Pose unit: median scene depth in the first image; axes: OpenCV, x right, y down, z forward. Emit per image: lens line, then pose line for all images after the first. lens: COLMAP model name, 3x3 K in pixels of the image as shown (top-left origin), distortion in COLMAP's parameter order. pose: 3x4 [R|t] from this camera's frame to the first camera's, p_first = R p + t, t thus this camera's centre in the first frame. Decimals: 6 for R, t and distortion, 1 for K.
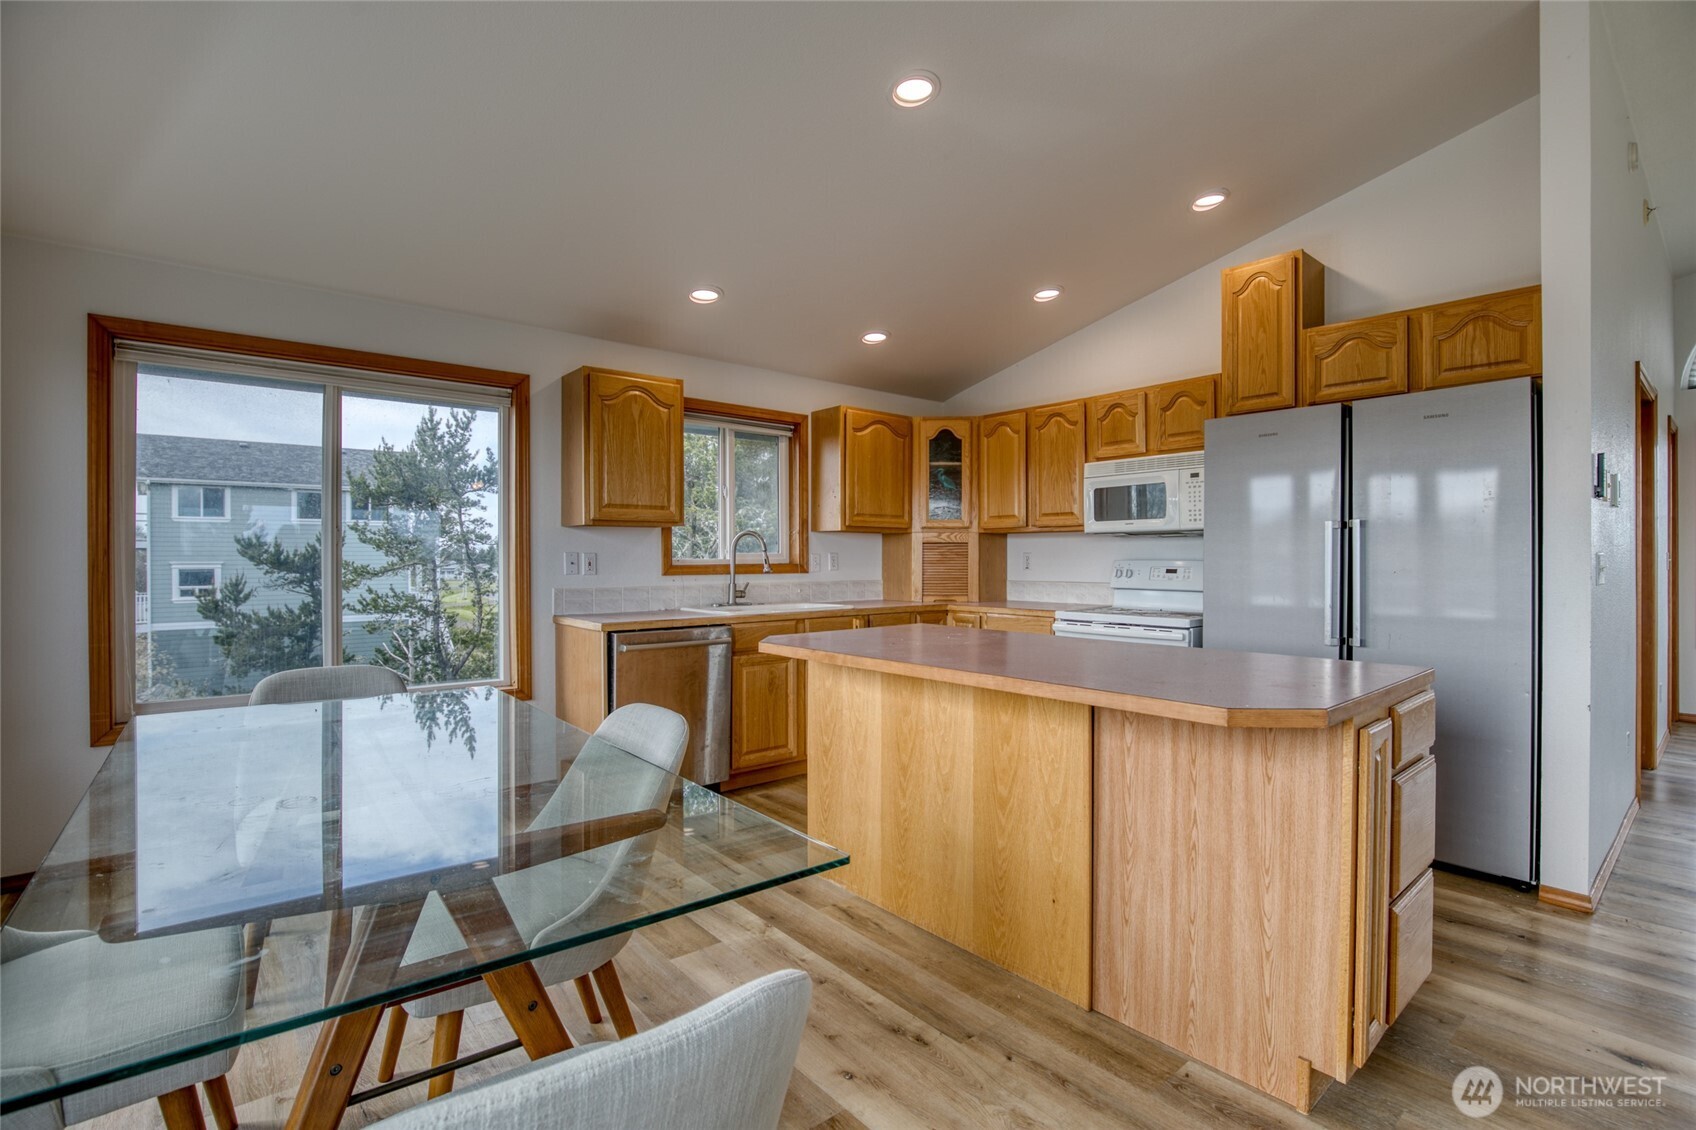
lens RADIAL K [[784.4, 0, 848.0], [0, 784.4, 565.0], [0, 0, 1]] dist [-0.042272, 0.009661]
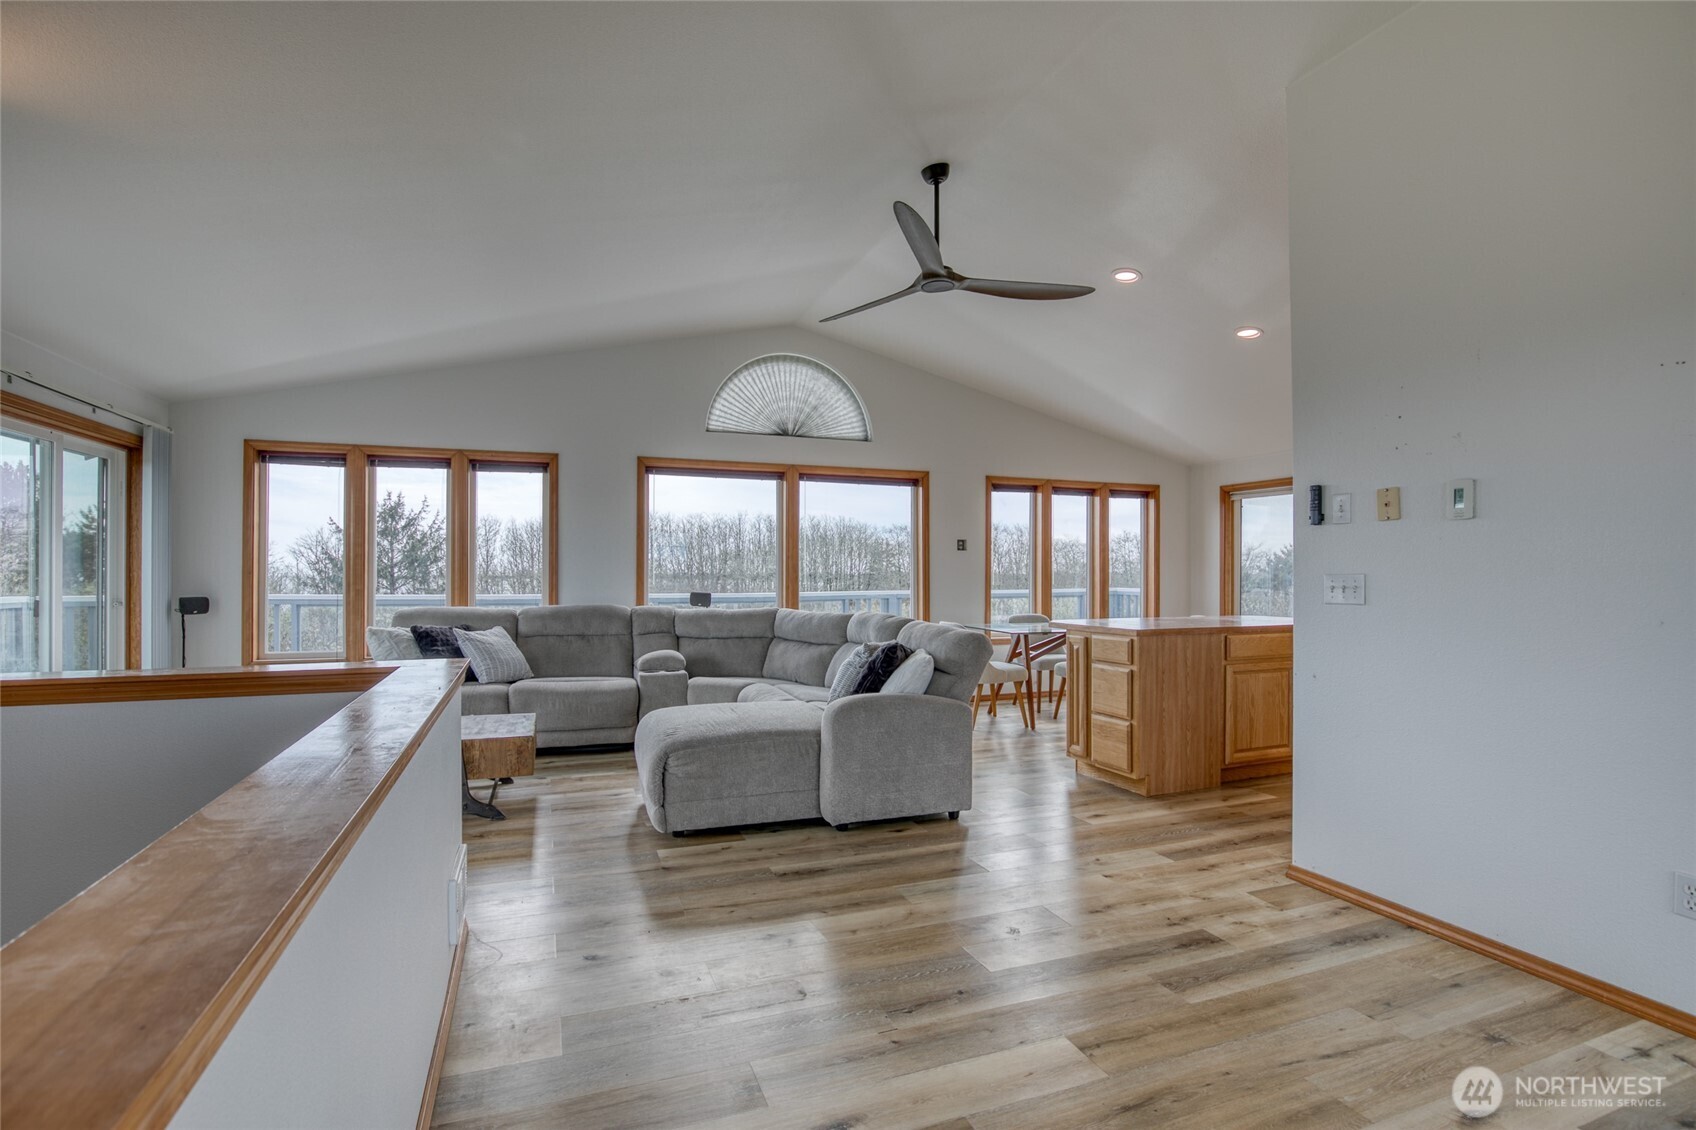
lens RADIAL K [[801.1, 0, 841.1], [0, 801.1, 571.3], [0, 0, 1]] dist [-0.033840, -0.000342]
pose [[-0.333864, -0.001845, -0.942619, 1.247984], [-0.010850, 0.999939, 0.001886, -0.008213], [0.942559, 0.010857, -0.333864, 0.389159]]
